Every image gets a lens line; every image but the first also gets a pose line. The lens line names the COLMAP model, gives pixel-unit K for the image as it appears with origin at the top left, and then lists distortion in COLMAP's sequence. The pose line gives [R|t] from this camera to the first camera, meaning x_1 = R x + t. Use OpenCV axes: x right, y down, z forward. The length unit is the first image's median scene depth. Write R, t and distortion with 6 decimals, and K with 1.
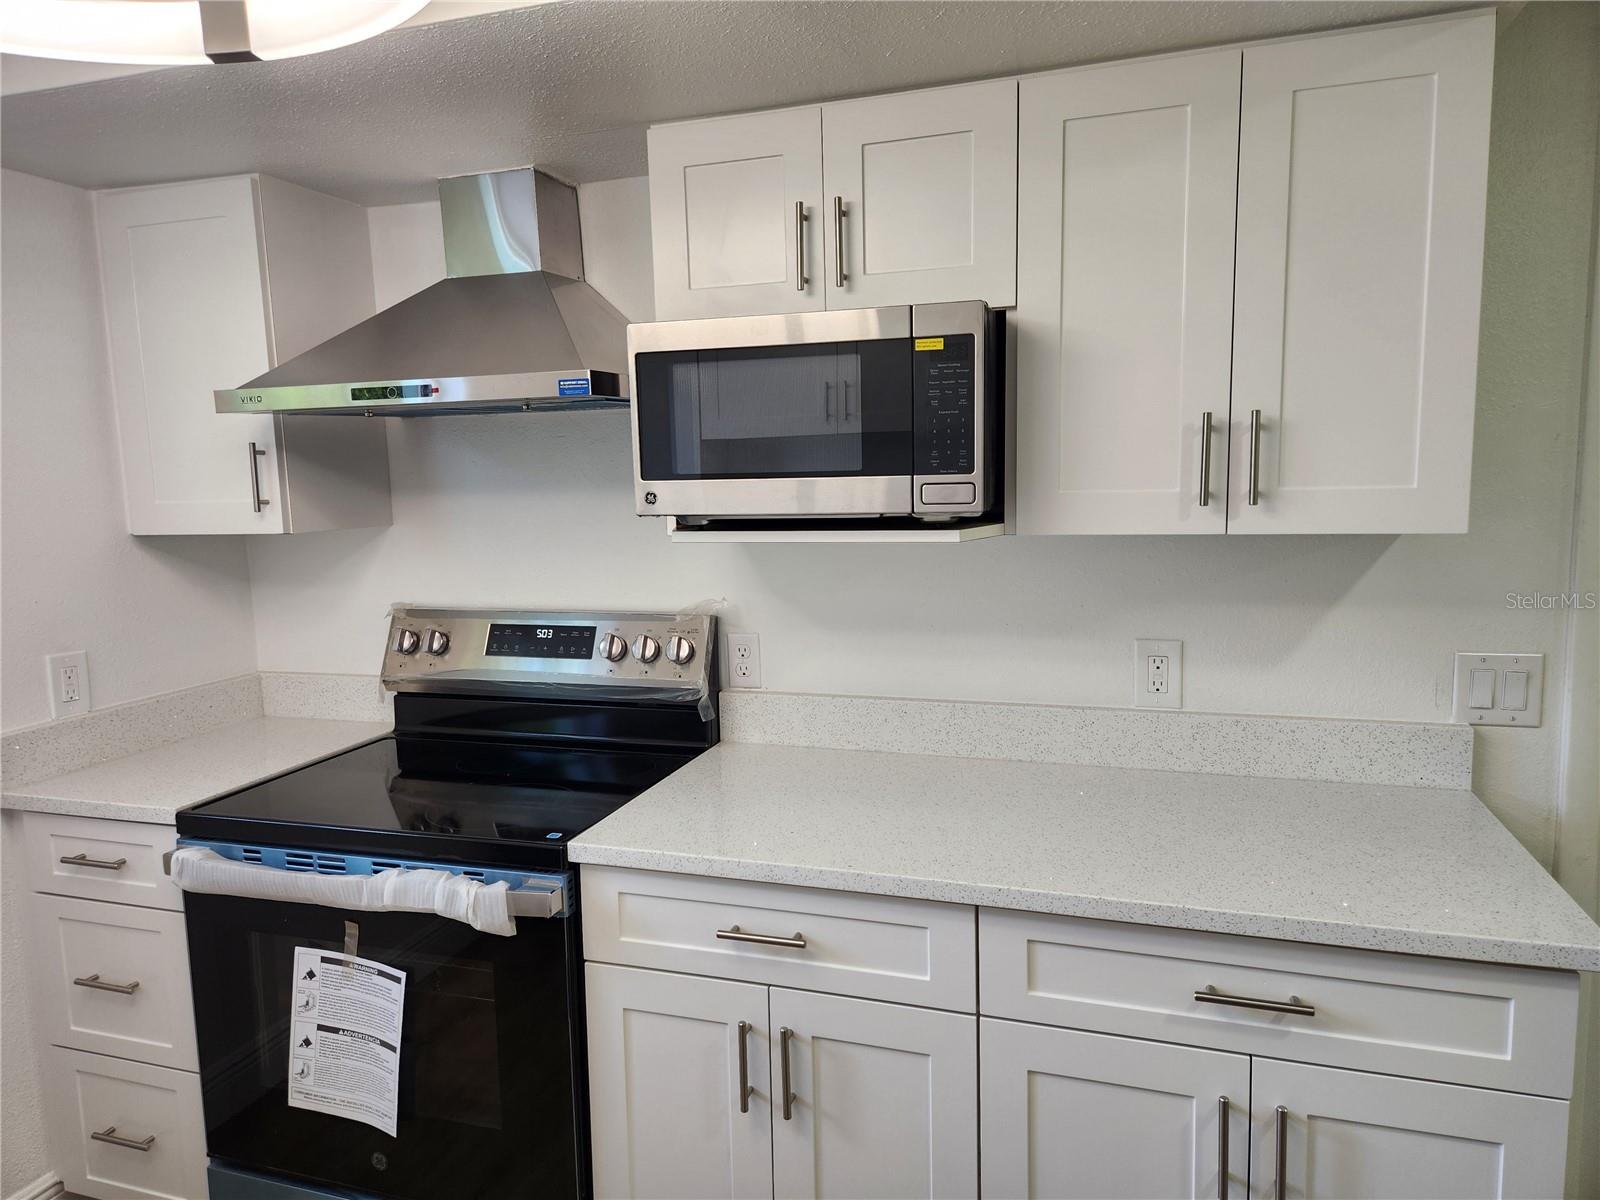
lens RADIAL K [[1070.4, 0, 800.0], [0, 1070.4, 600.0], [0, 0, 1]] dist [0.004893, 0.001704]
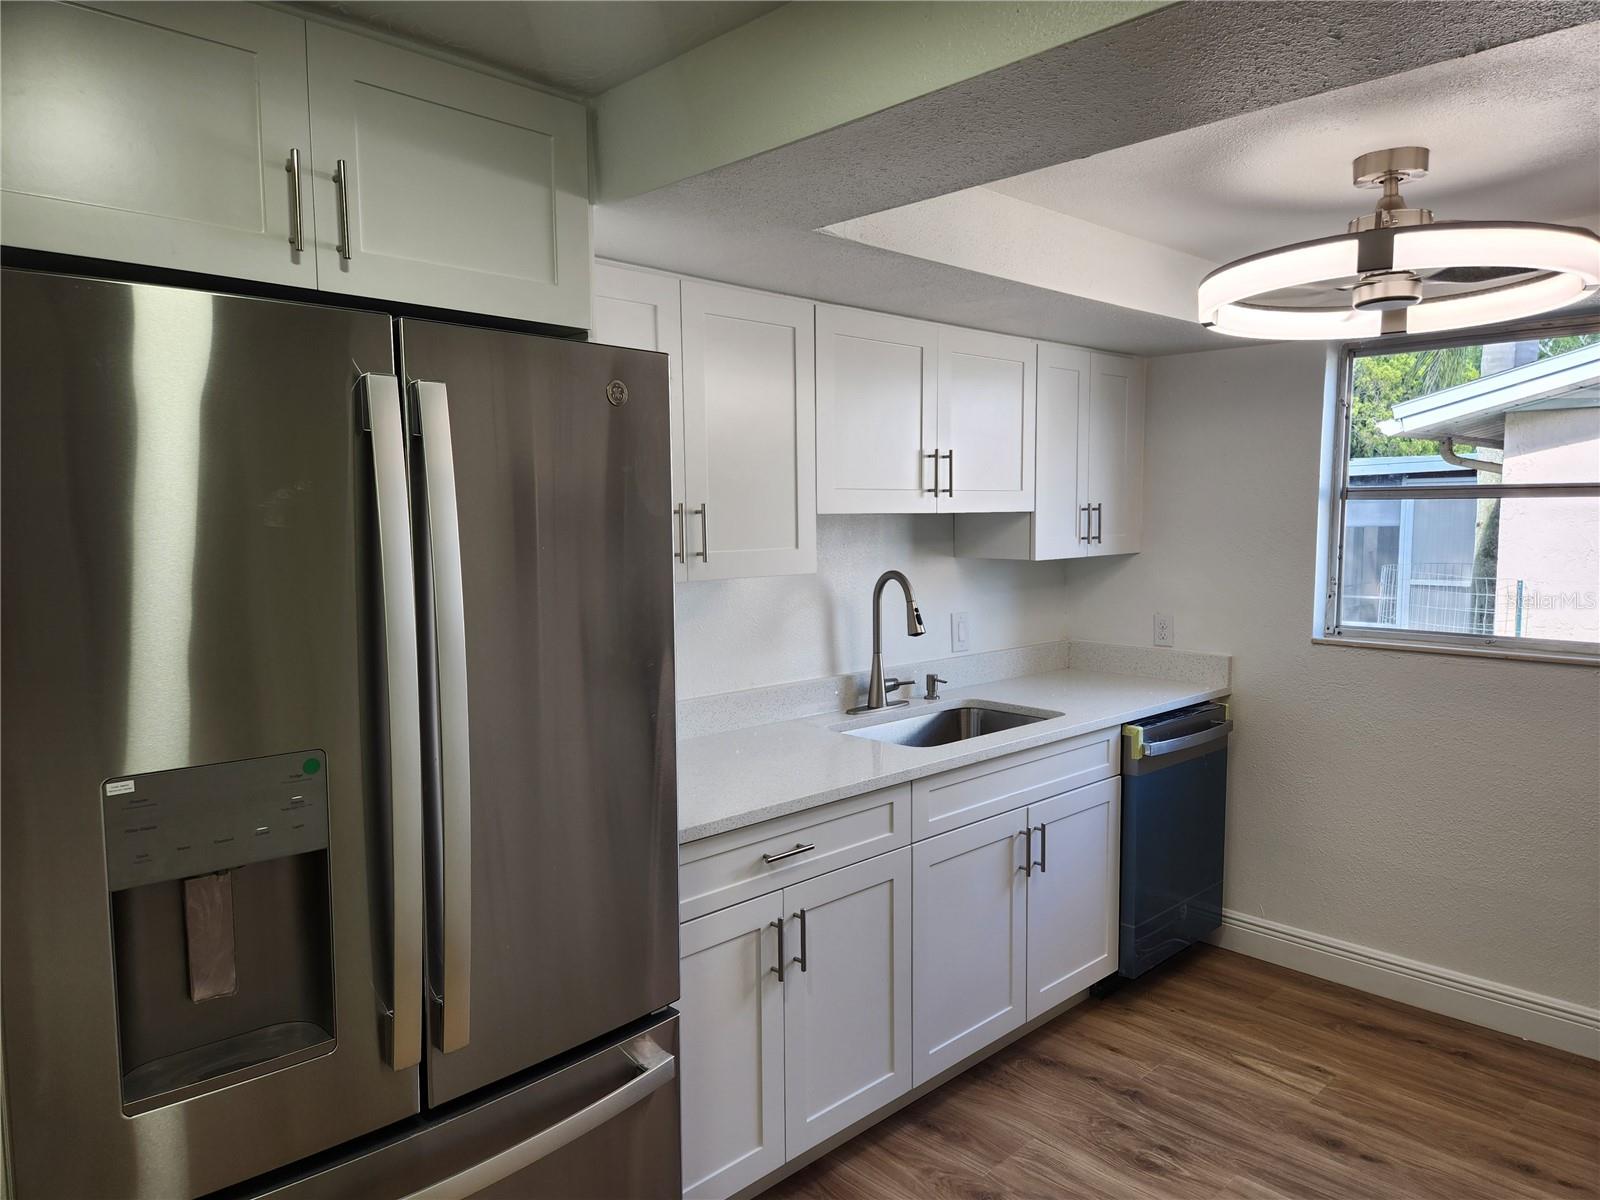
lens RADIAL K [[1070.4, 0, 800.0], [0, 1070.4, 600.0], [0, 0, 1]] dist [0.004893, 0.001704]
pose [[0.461653, -0.073748, 0.883990, -1.293765], [0.093719, 0.995016, 0.034067, -0.083072], [-0.882096, 0.067120, 0.466263, 0.261787]]
